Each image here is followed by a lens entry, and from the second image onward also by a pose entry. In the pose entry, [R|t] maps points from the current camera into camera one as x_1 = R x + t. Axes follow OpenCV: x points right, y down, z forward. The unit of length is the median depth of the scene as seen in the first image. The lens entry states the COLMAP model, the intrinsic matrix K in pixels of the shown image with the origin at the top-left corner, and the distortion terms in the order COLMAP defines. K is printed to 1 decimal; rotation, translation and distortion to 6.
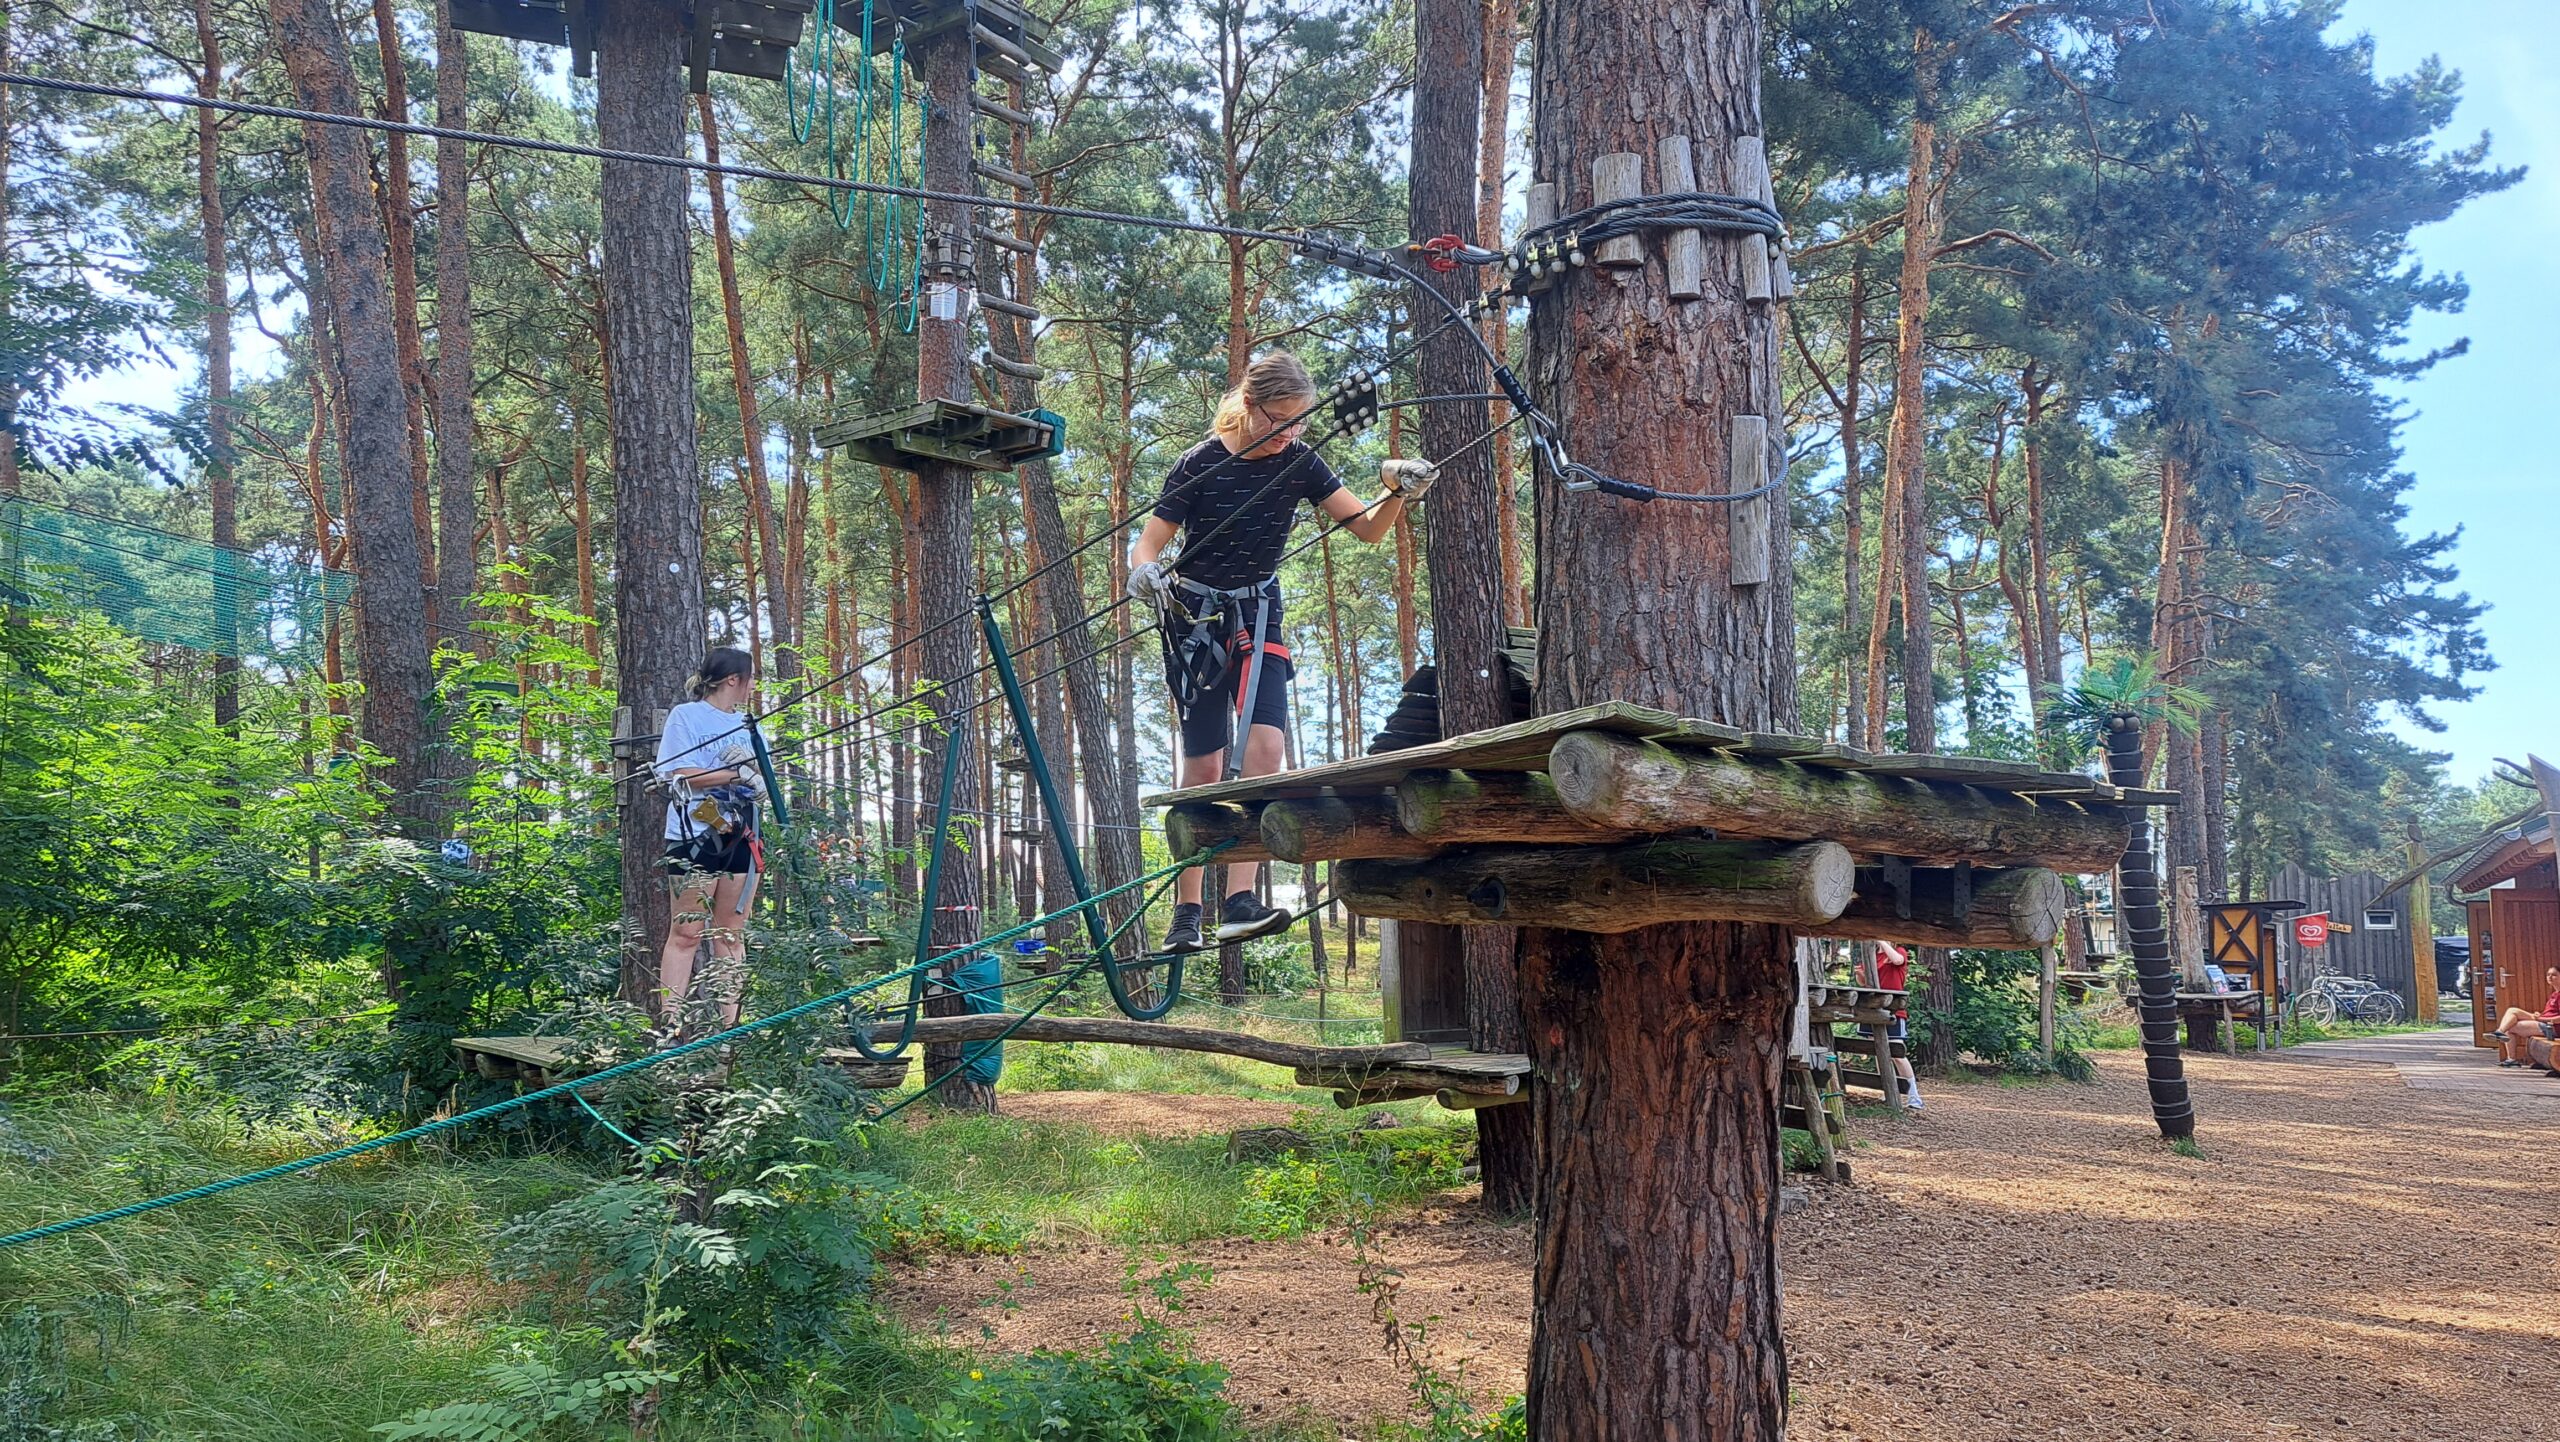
lens RADIAL K [[1863.5, 0, 1214.4], [0, 1863.5, 744.6], [0, 0, 1]] dist [0.073293, -0.067466]
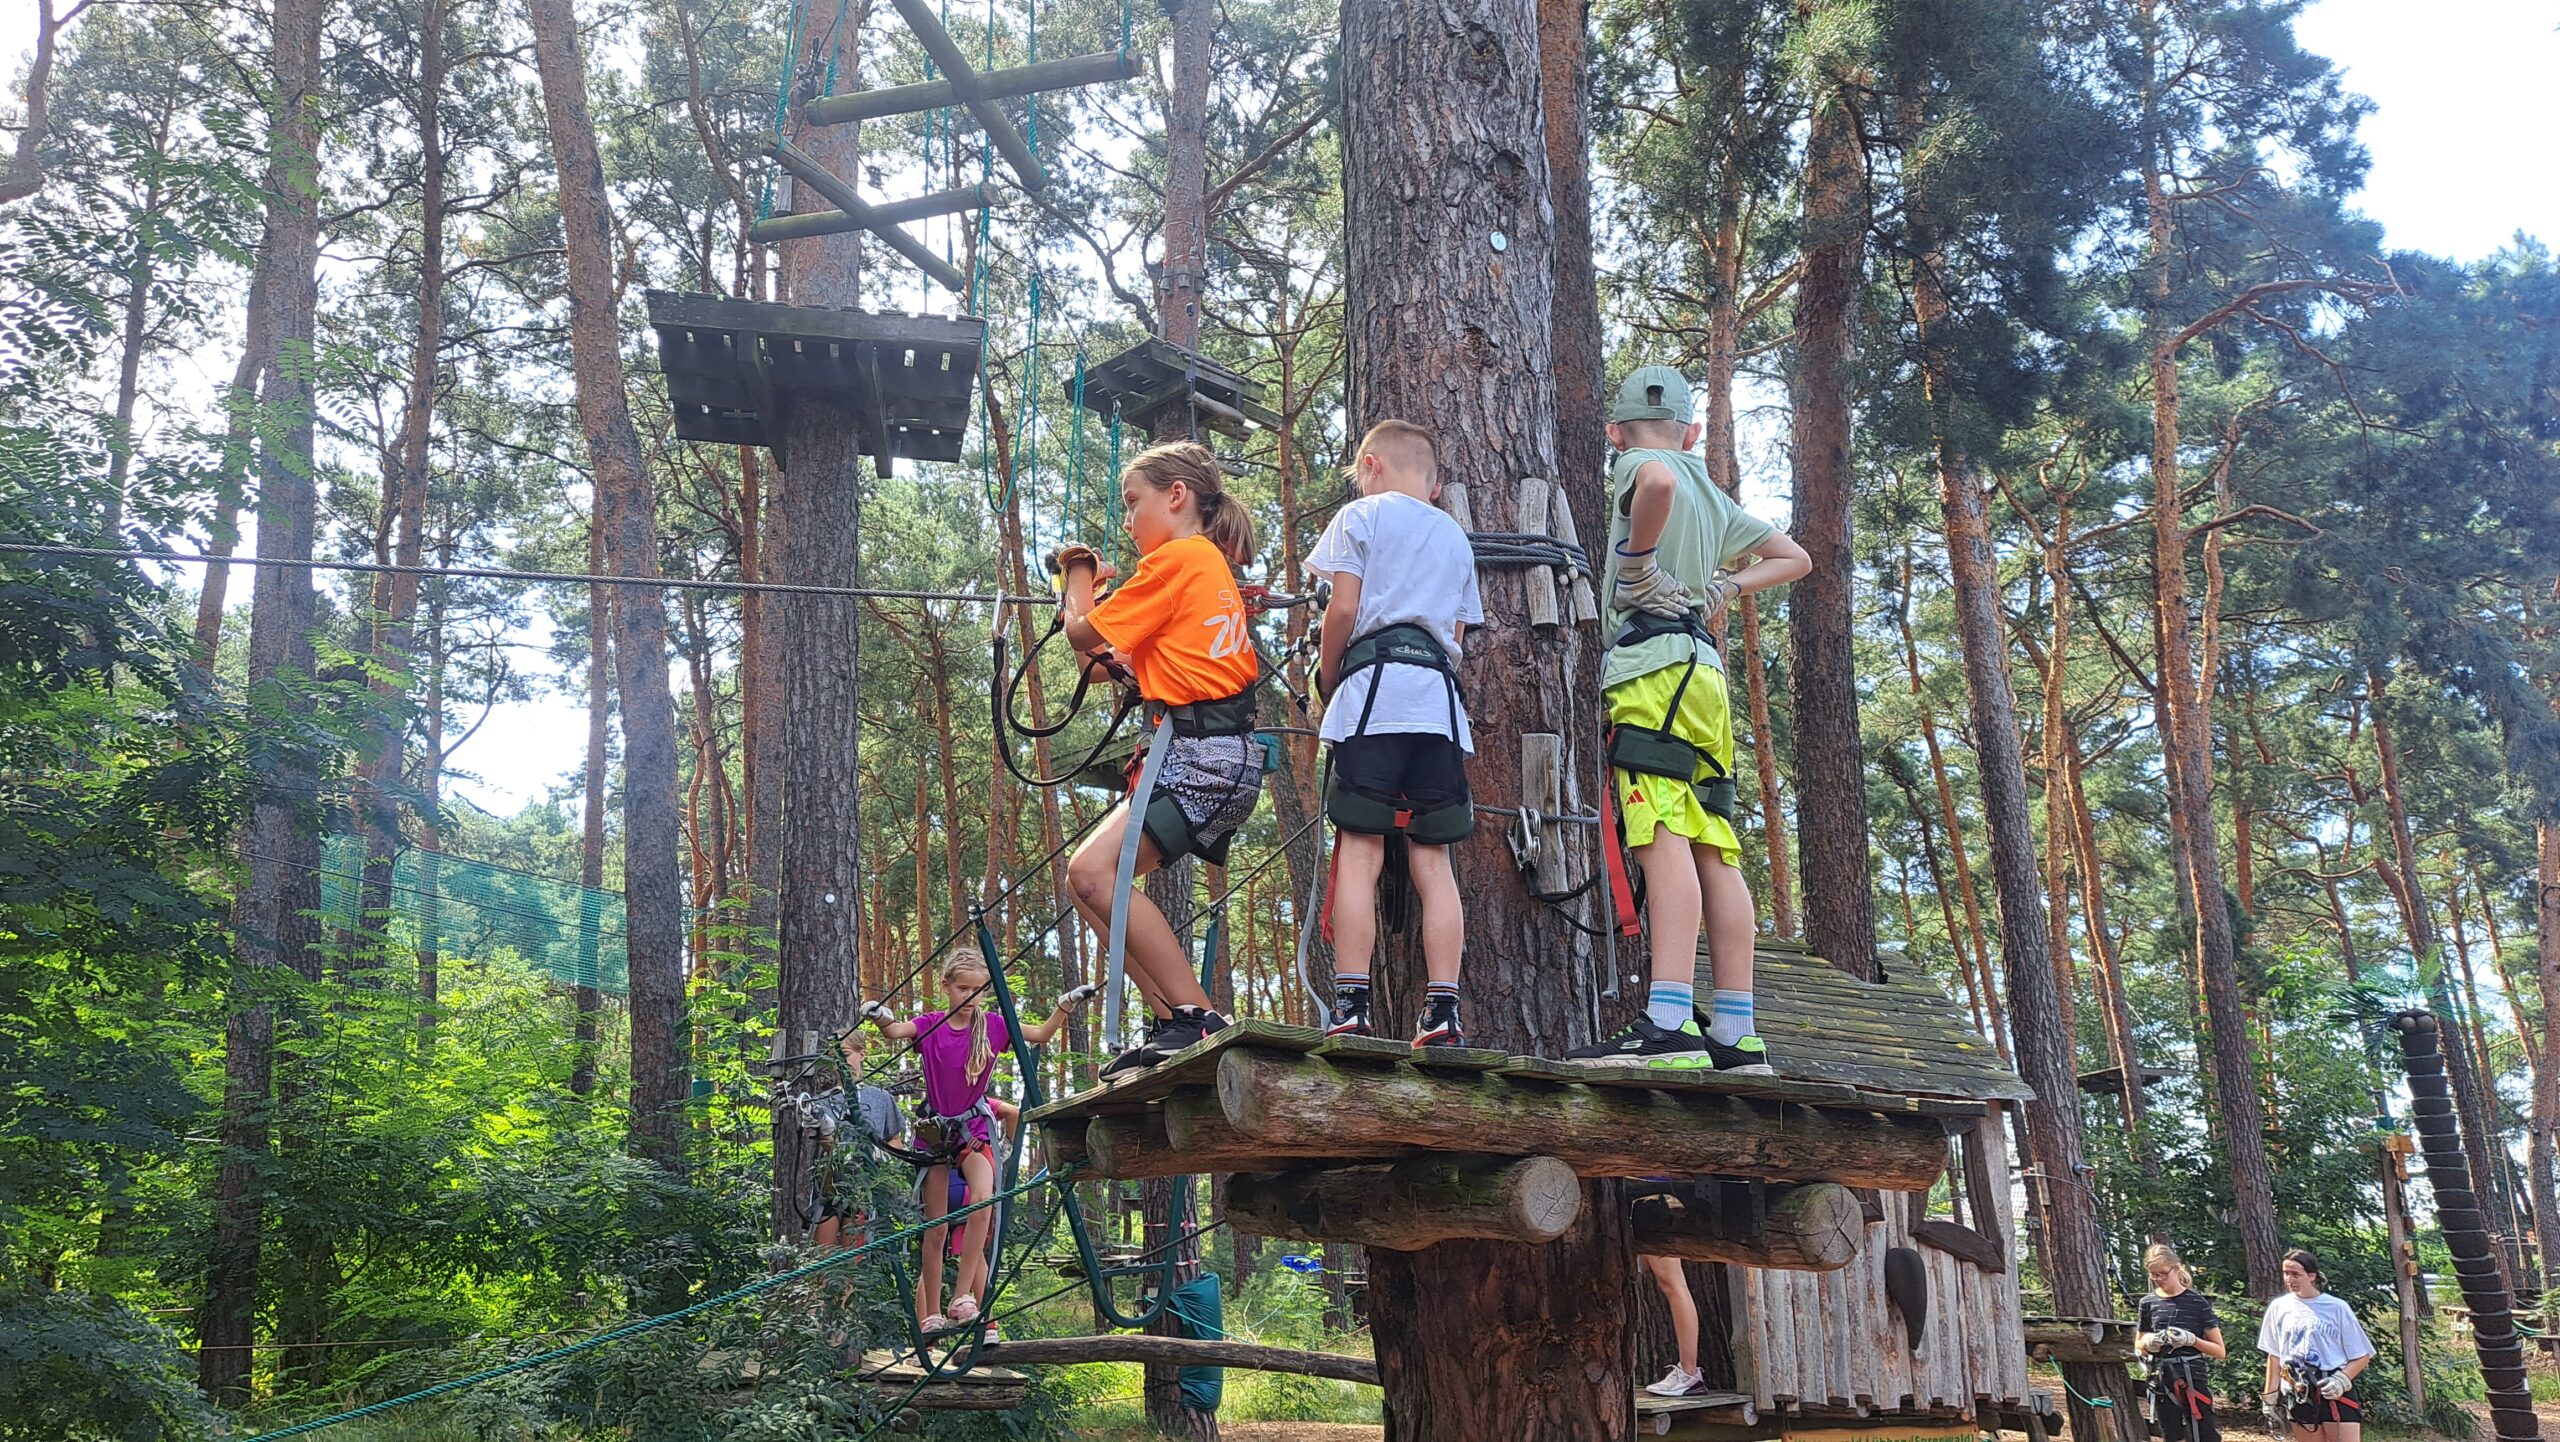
lens RADIAL K [[1863.5, 0, 1283.0], [0, 1863.5, 717.4], [0, 0, 1]] dist [0.073293, -0.067466]
pose [[0.983034, -0.046071, -0.177541, 0.324136], [0.013892, 0.983862, -0.178387, -0.001786], [0.182894, 0.172895, 0.967810, -0.029042]]
